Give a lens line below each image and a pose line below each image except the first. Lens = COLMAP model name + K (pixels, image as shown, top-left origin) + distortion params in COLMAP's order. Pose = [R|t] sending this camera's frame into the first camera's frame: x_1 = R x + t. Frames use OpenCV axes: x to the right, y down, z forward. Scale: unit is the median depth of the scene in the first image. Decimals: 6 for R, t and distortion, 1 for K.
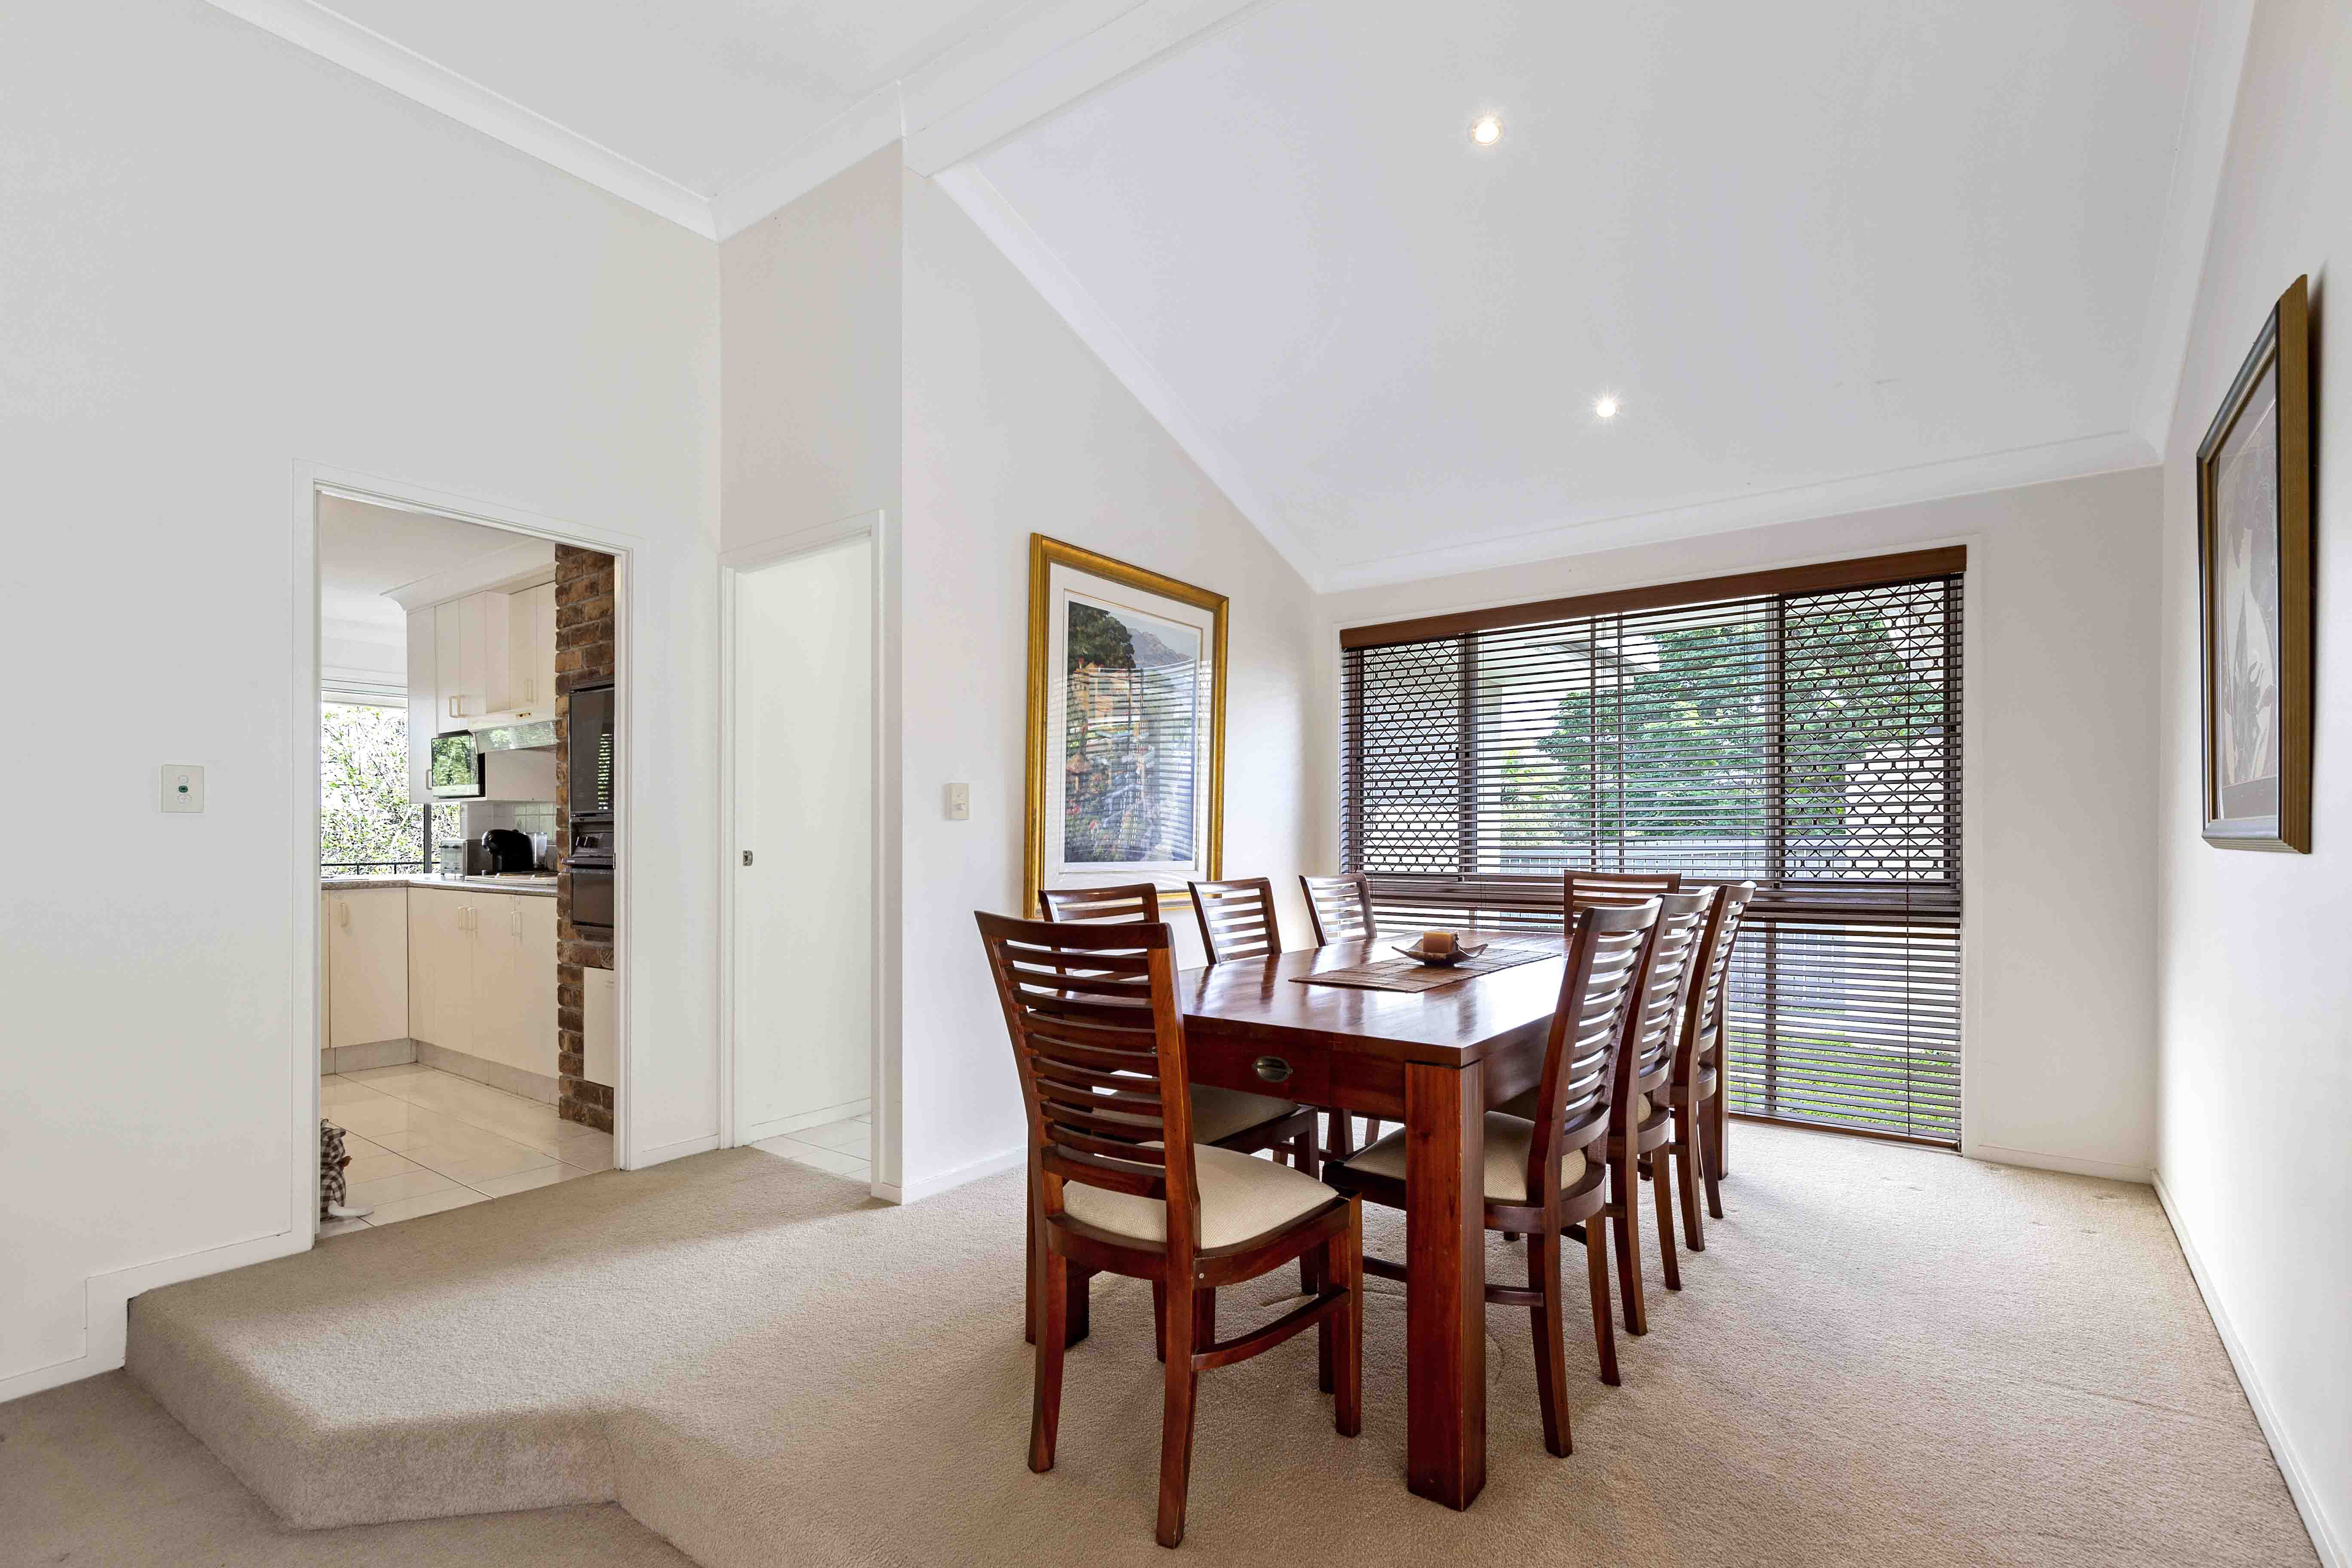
lens RADIAL K [[1104.2, 0, 1261.7], [0, 1104.2, 847.8], [0, 0, 1]] dist [0.013275, -0.002953]
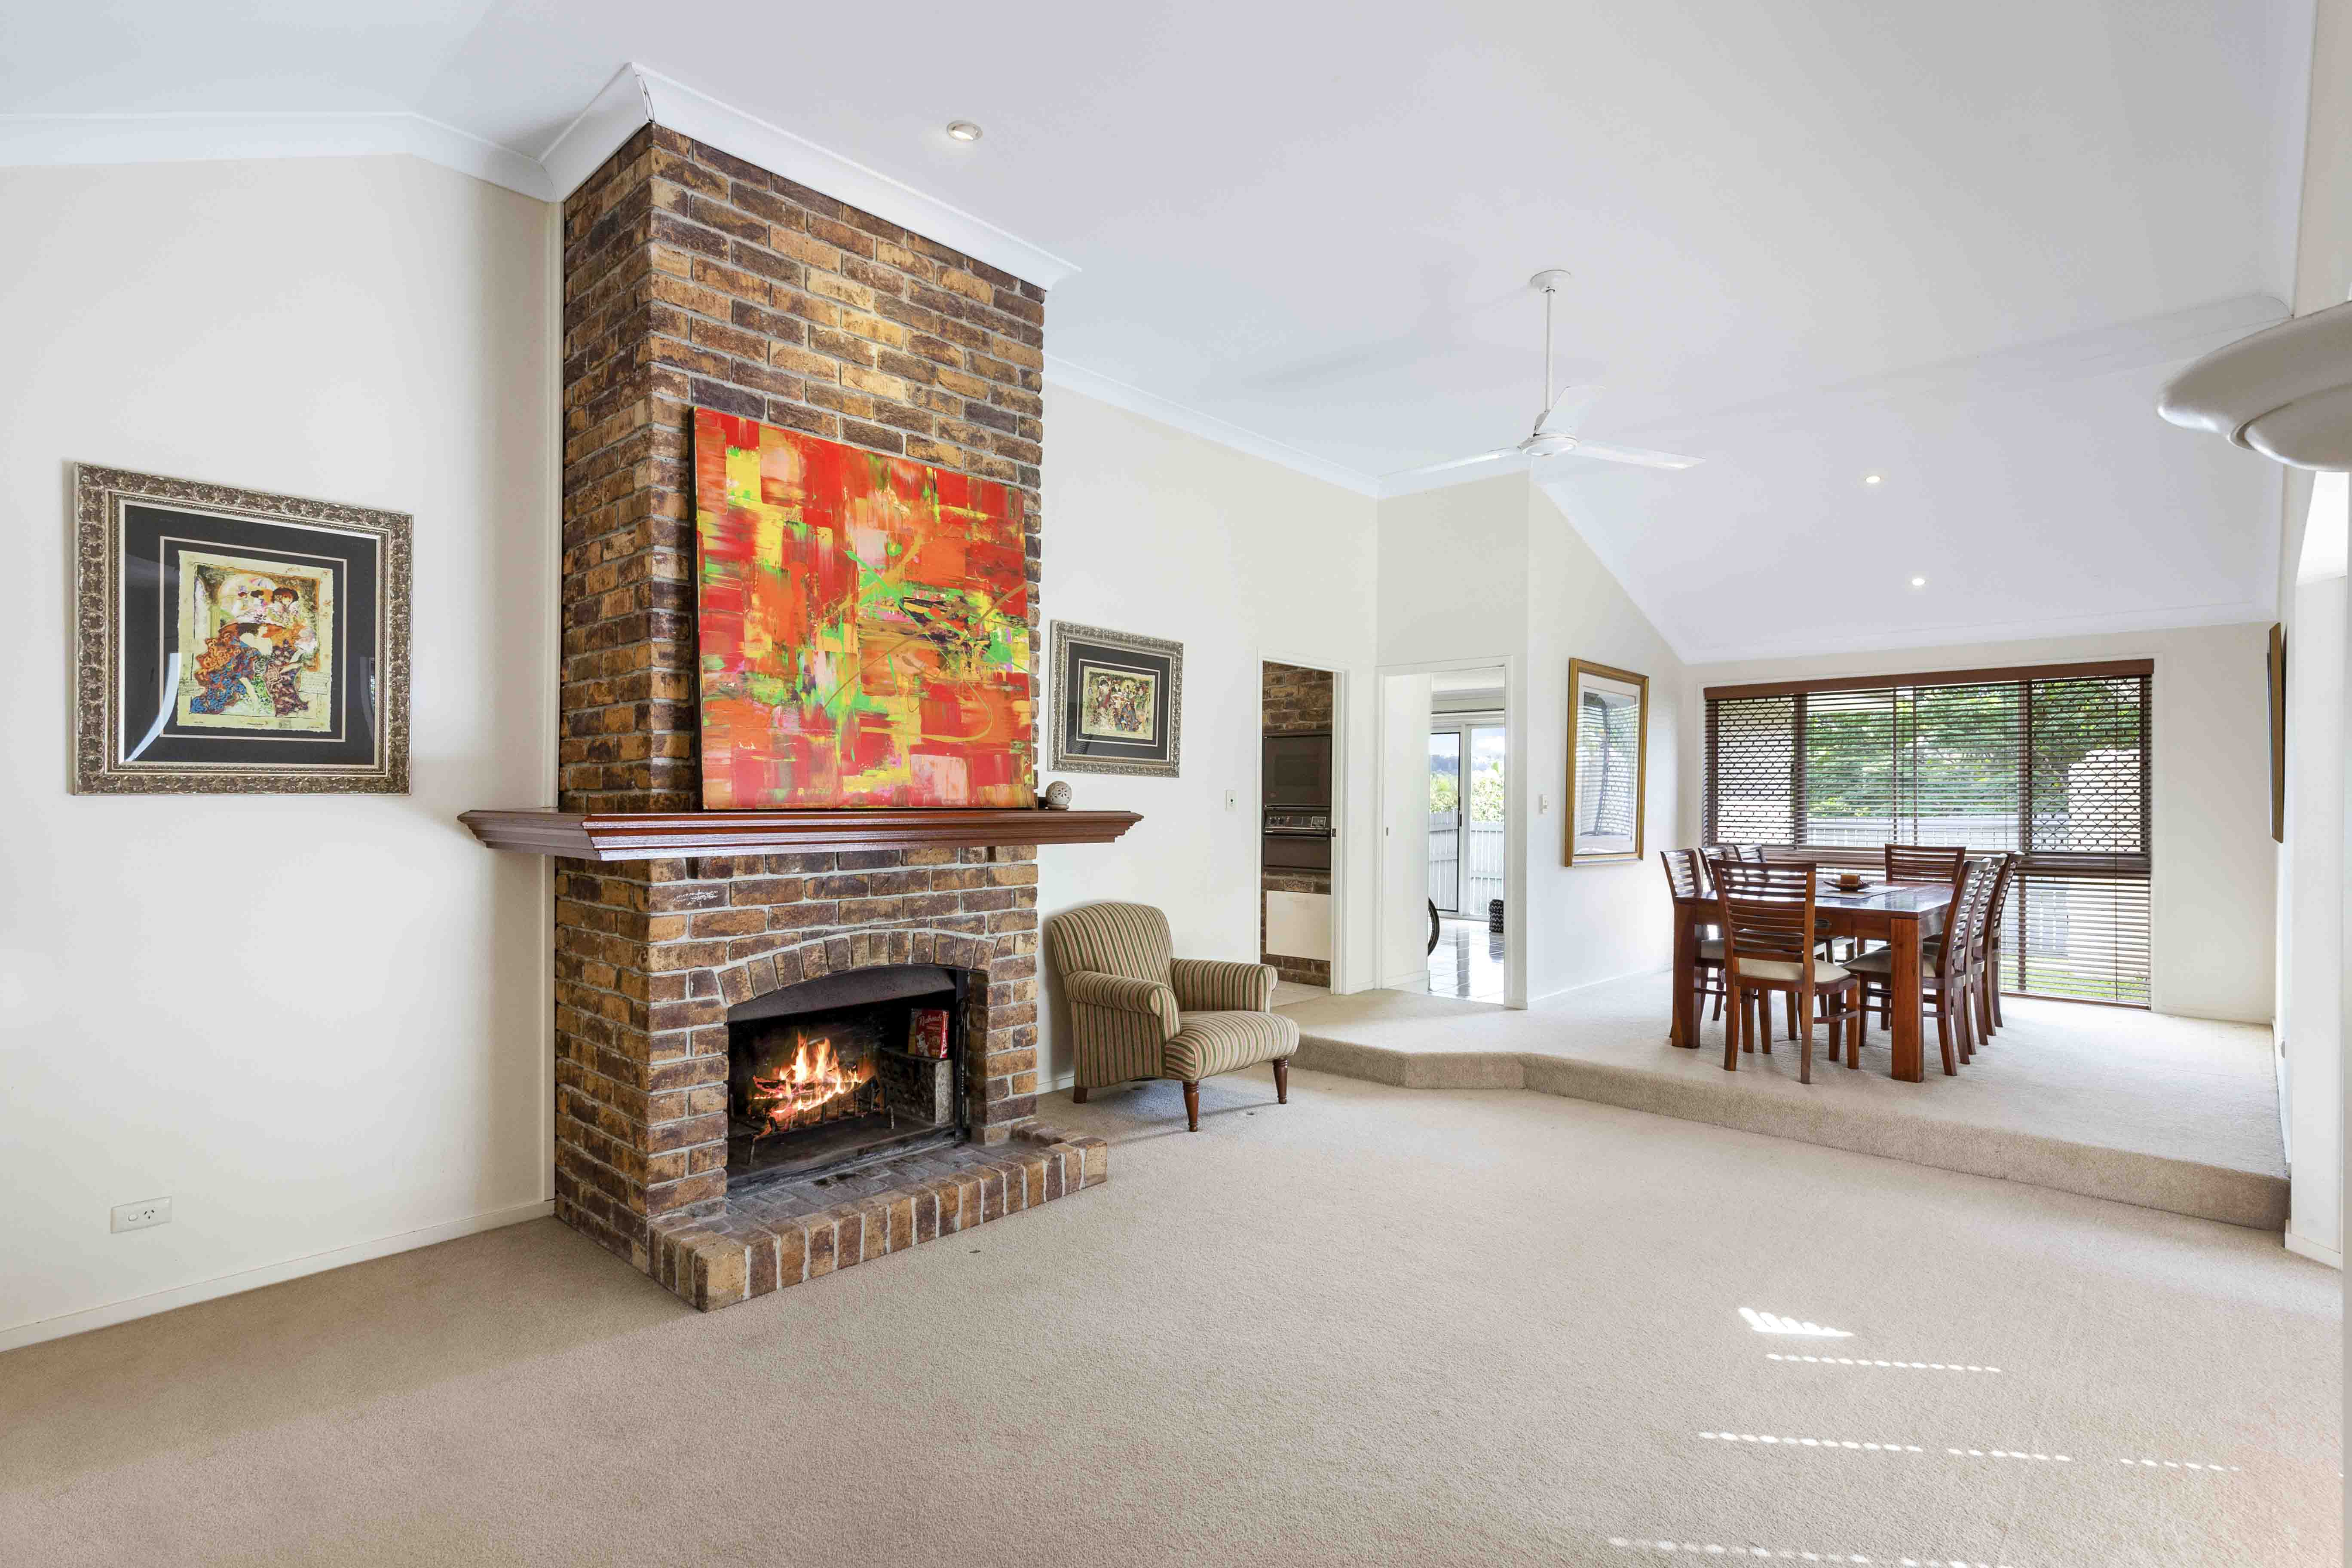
lens RADIAL K [[1104.2, 0, 1166.9], [0, 1104.2, 797.9], [0, 0, 1]] dist [0.013275, -0.002953]
pose [[0.982045, 0.004245, -0.188601, -0.435253], [-0.006591, 0.999909, -0.011811, -0.019796], [0.188534, 0.012842, 0.981983, -0.788245]]
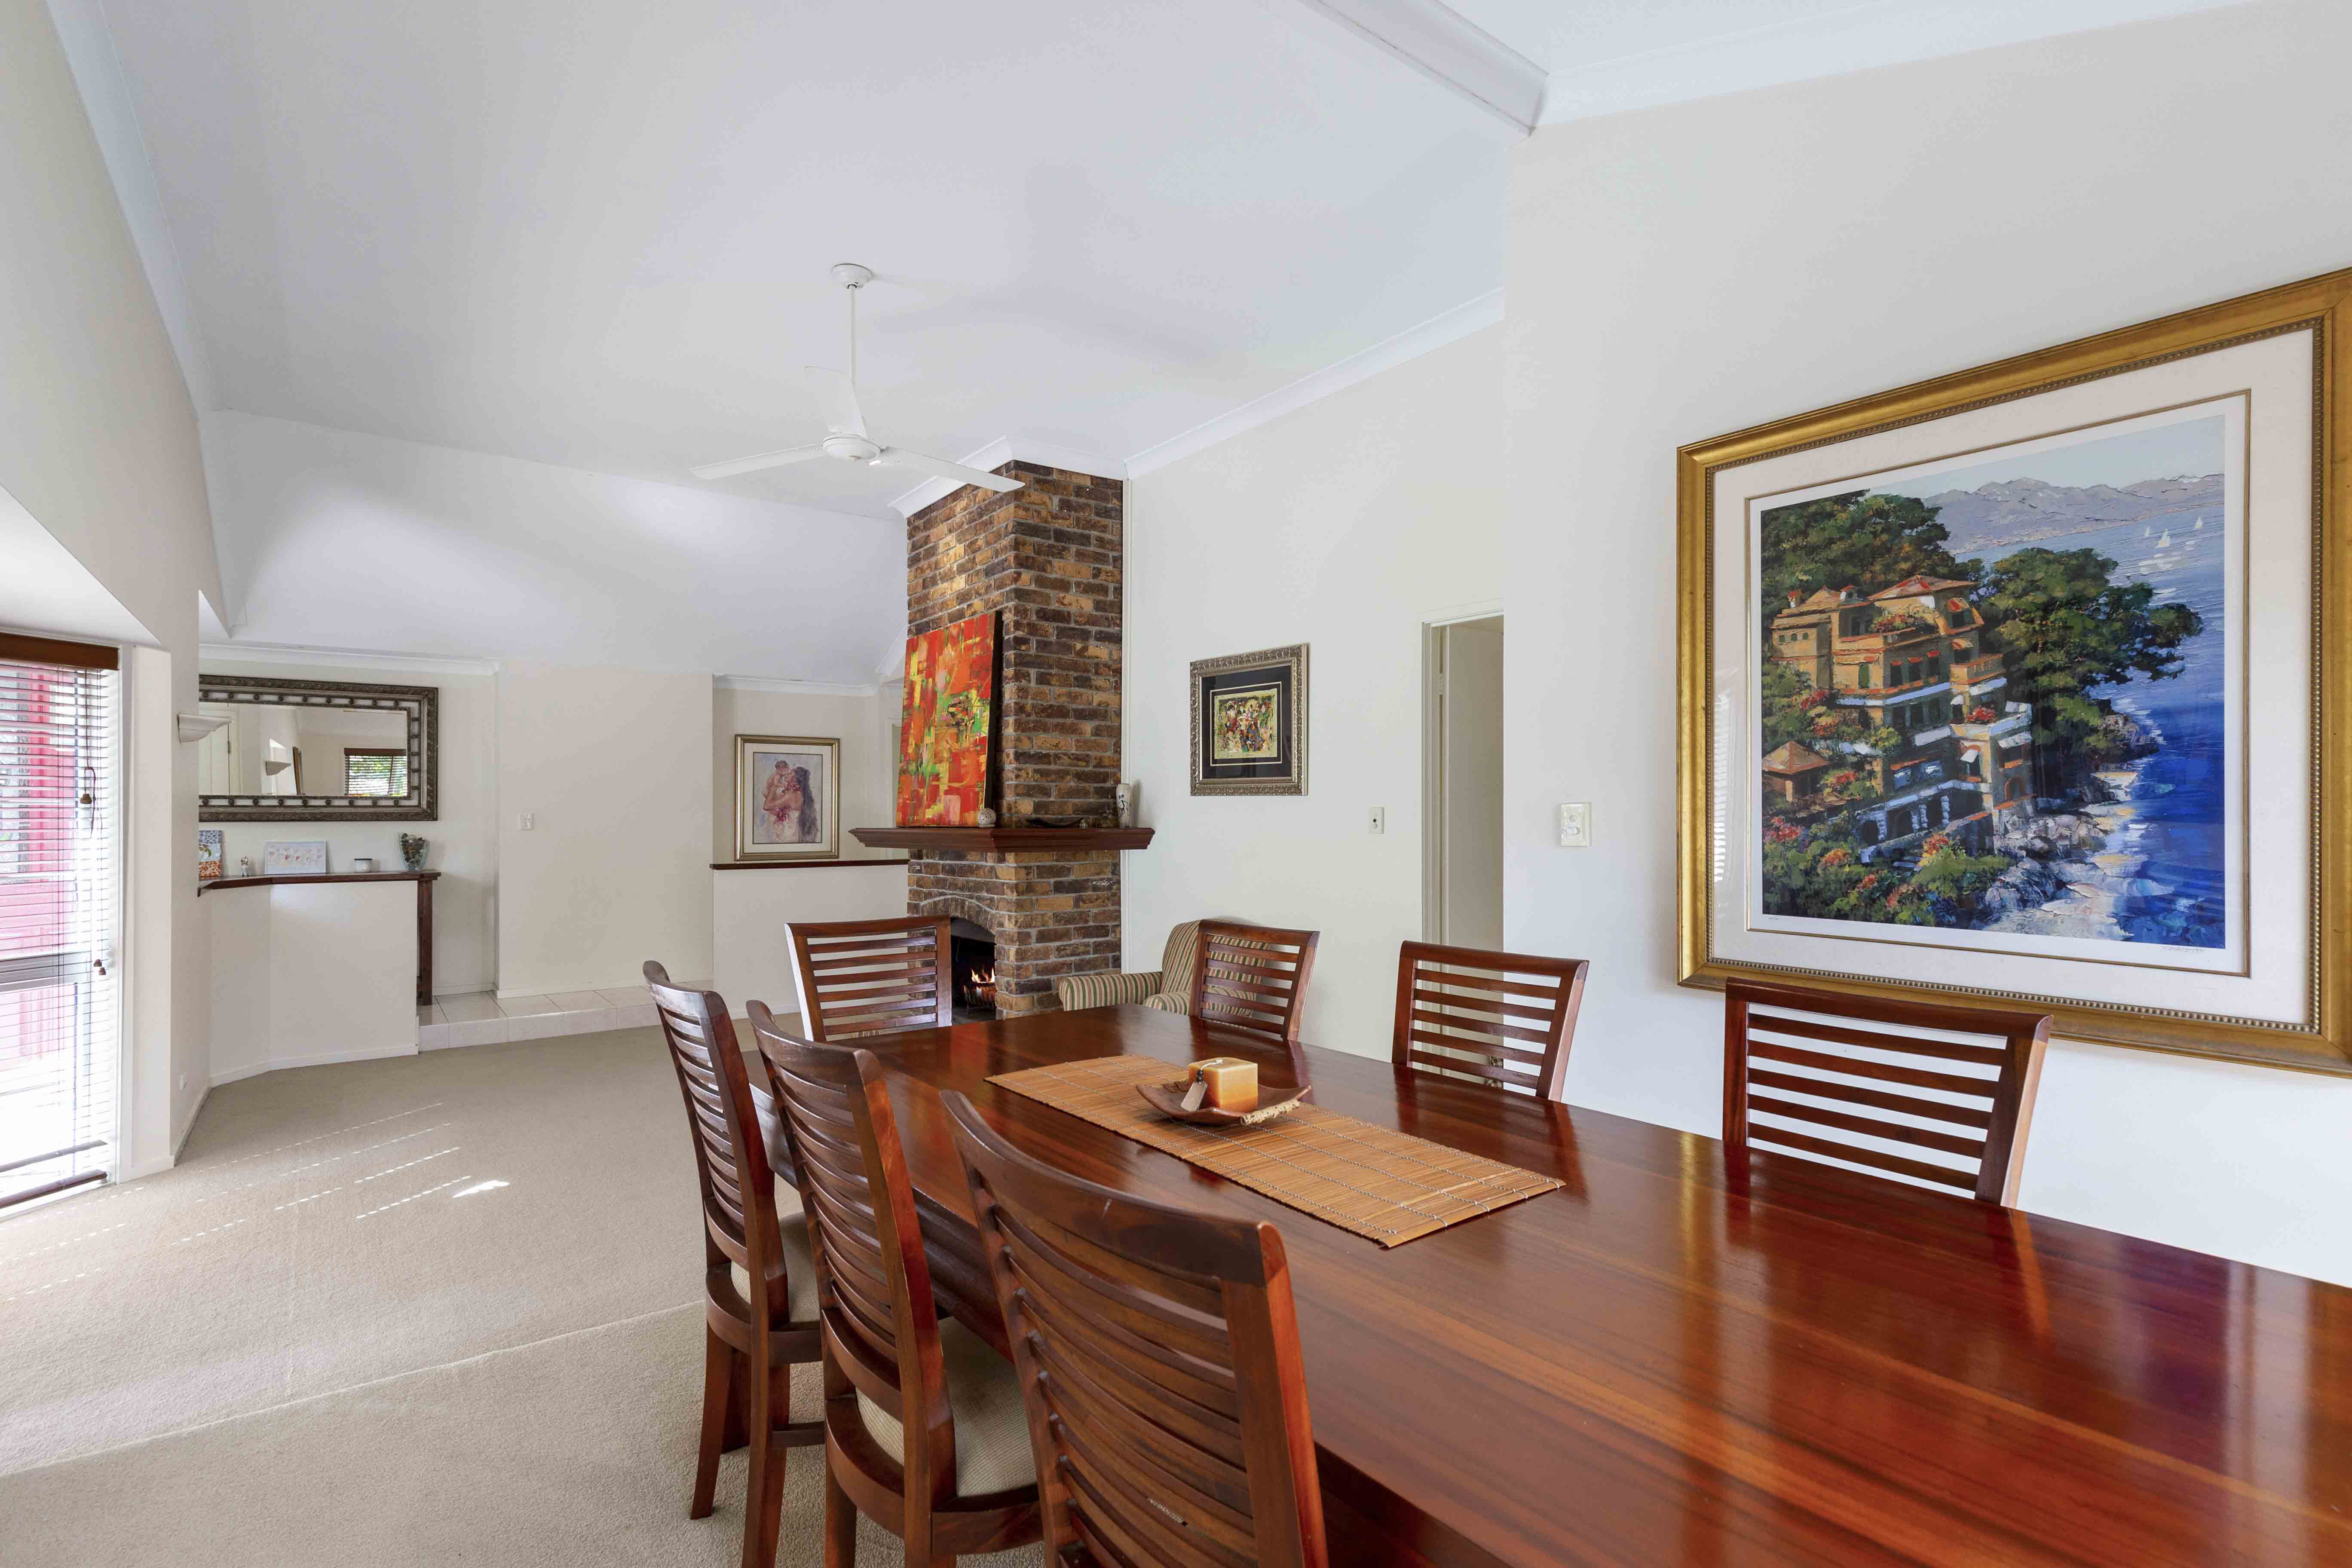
lens RADIAL K [[1104.2, 0, 1175.2], [0, 1104.2, 789.8], [0, 0, 1]] dist [0.013275, -0.002953]
pose [[-0.335028, -0.017672, -0.942042, 0.550940], [-0.003902, 0.999842, -0.017369, -0.046940], [0.942200, -0.002143, -0.335044, 0.890547]]
